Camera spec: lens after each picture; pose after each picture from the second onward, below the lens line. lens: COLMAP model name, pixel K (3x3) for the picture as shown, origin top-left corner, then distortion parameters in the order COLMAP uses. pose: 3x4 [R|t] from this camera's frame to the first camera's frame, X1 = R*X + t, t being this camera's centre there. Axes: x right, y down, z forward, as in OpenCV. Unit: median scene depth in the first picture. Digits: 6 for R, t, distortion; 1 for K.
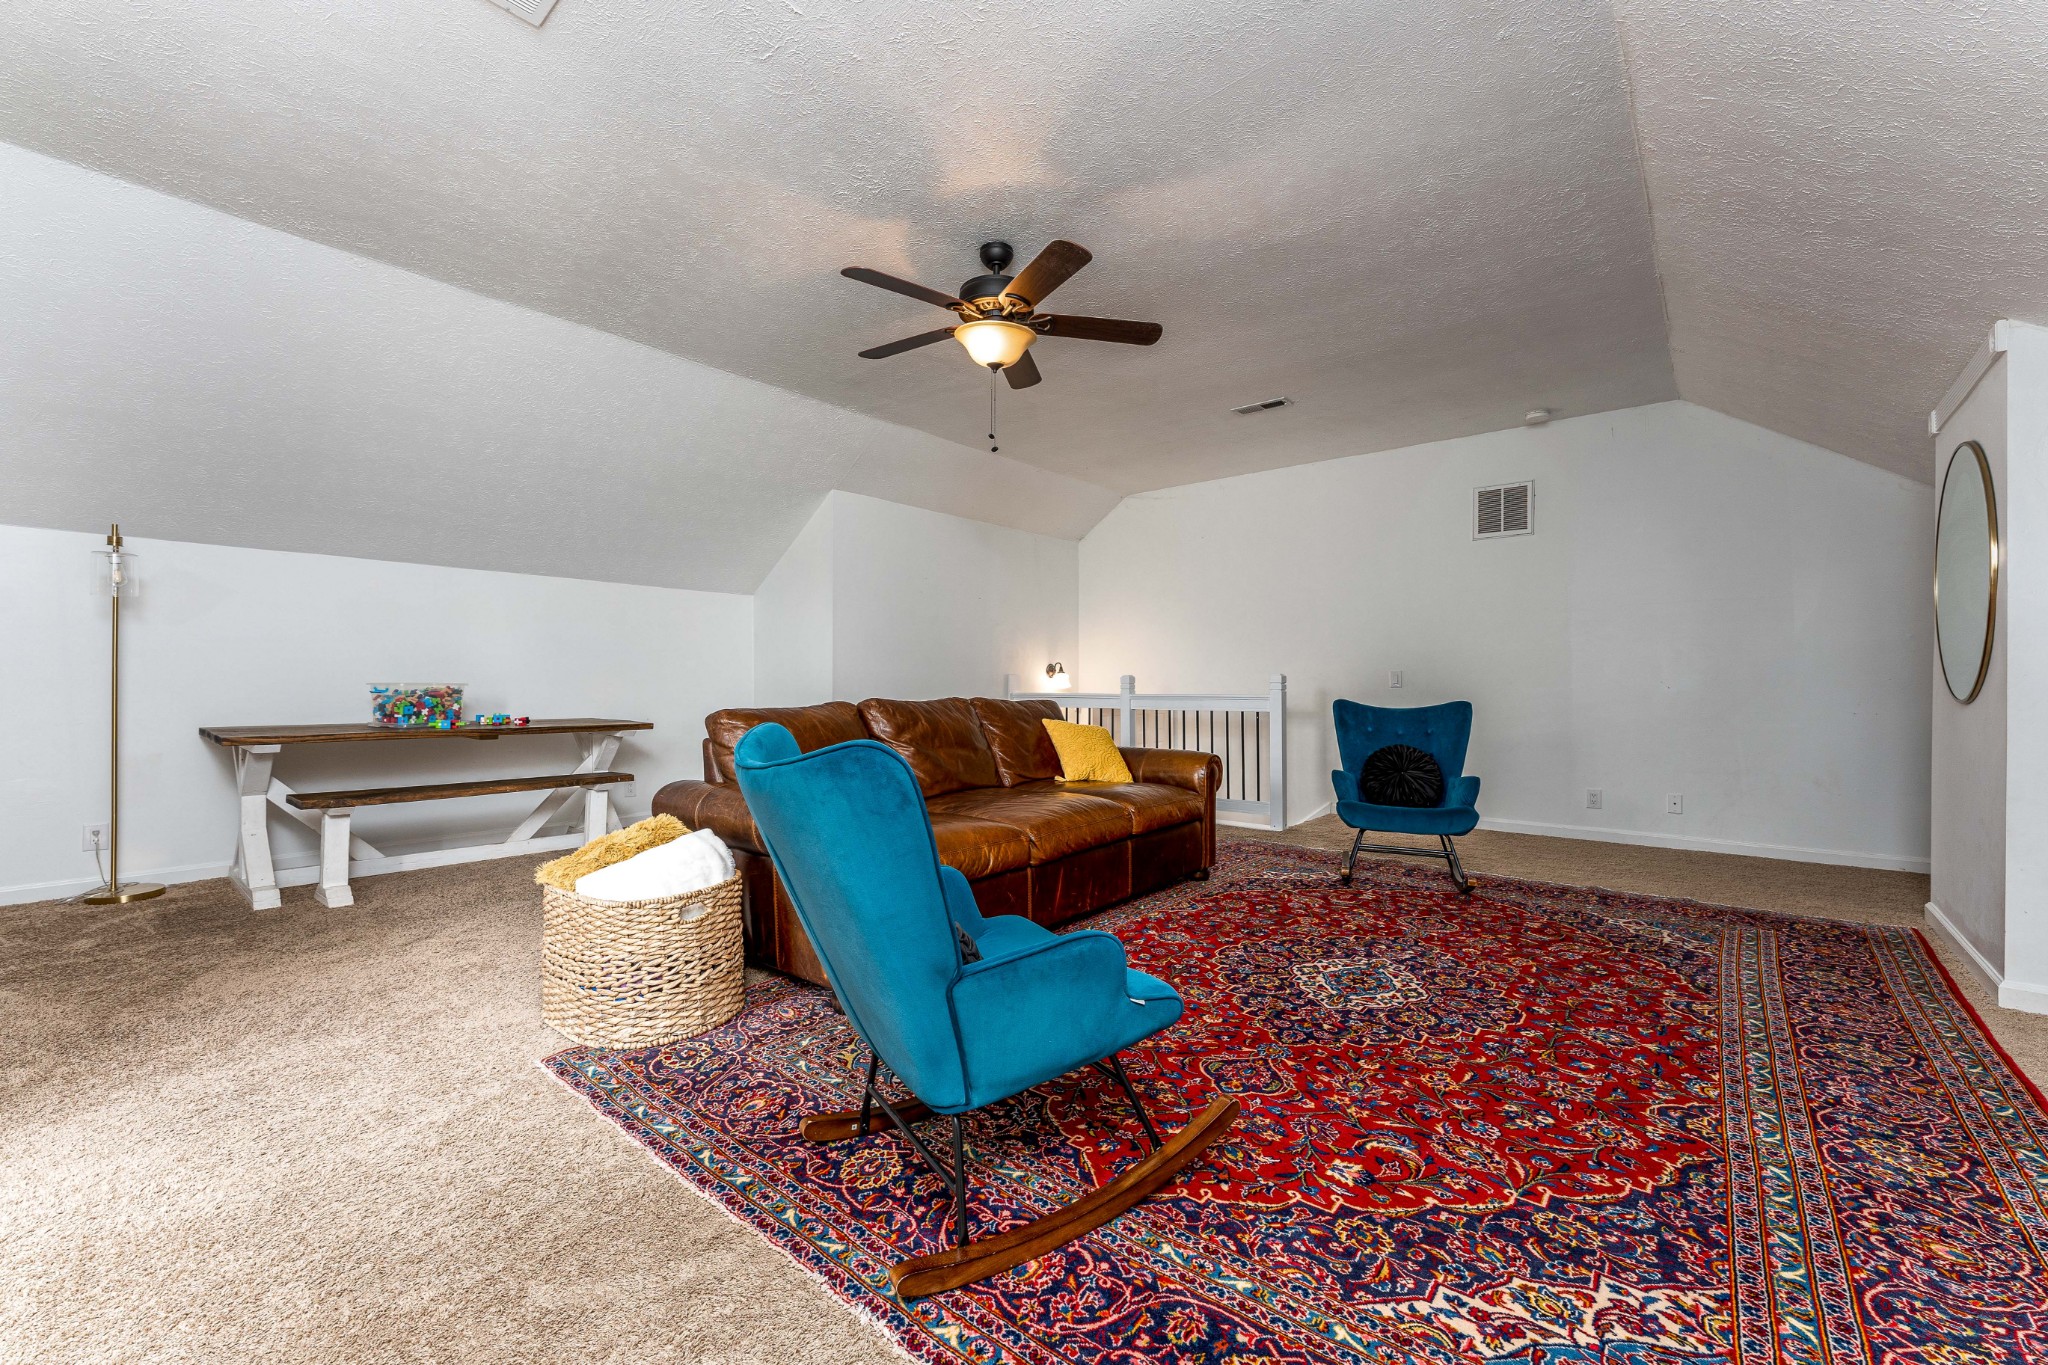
lens RADIAL K [[818.3, 0, 1024.0], [0, 818.3, 682.5], [0, 0, 1]] dist [-0.000042, 0.000116]
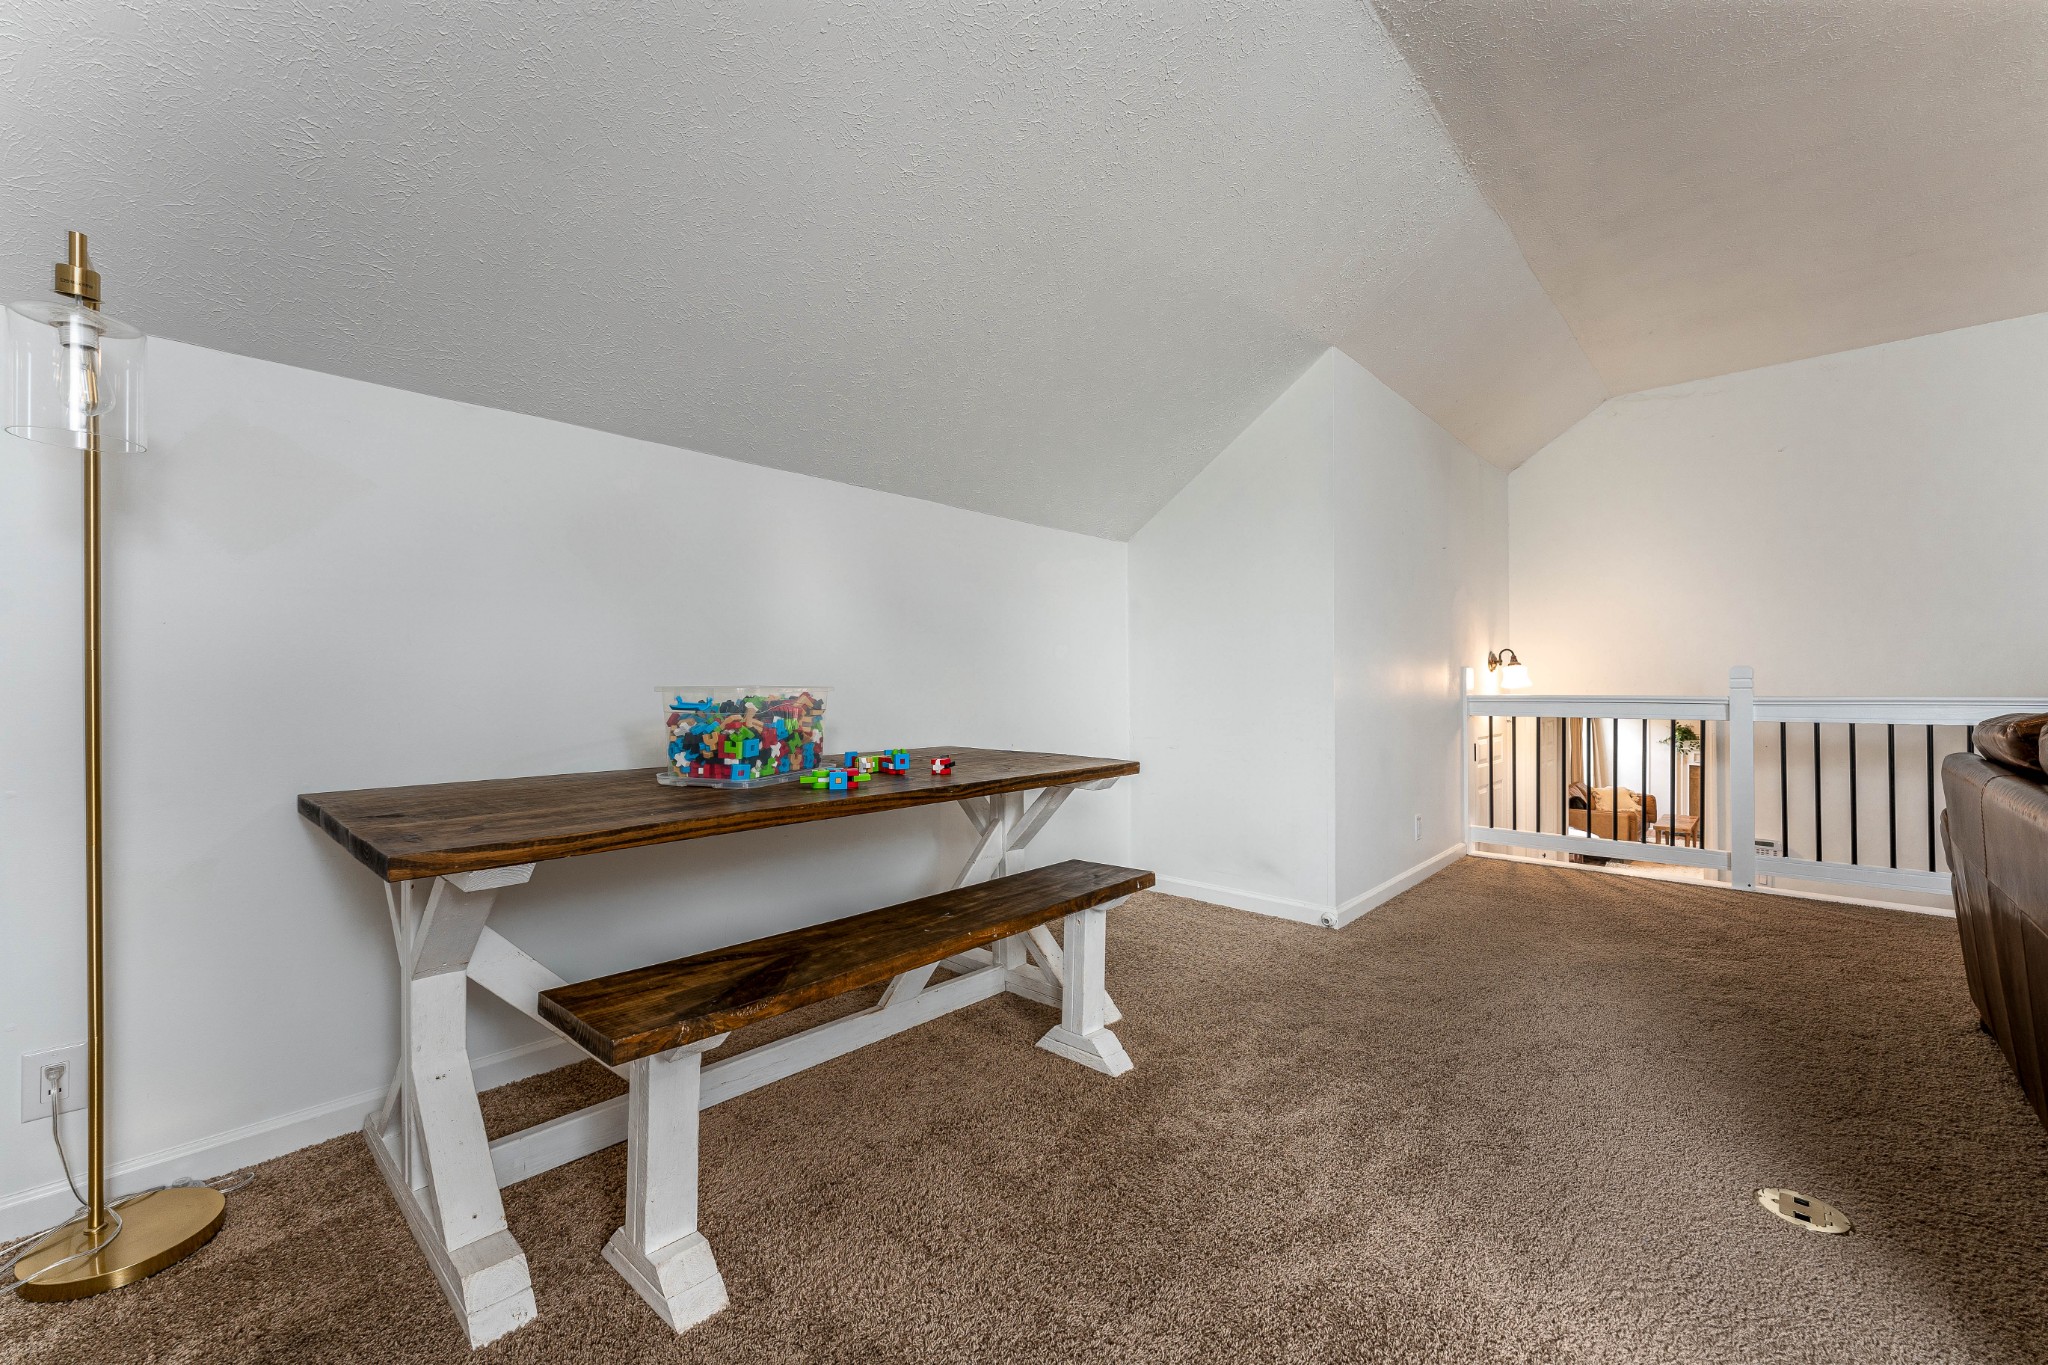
lens RADIAL K [[818.3, 0, 1024.0], [0, 818.3, 682.5], [0, 0, 1]] dist [-0.000042, 0.000116]
pose [[0.999386, -0.008735, -0.033939, -0.591844], [0.008674, 0.999961, -0.001934, 0.000427], [0.033955, 0.001638, 0.999422, 0.565041]]
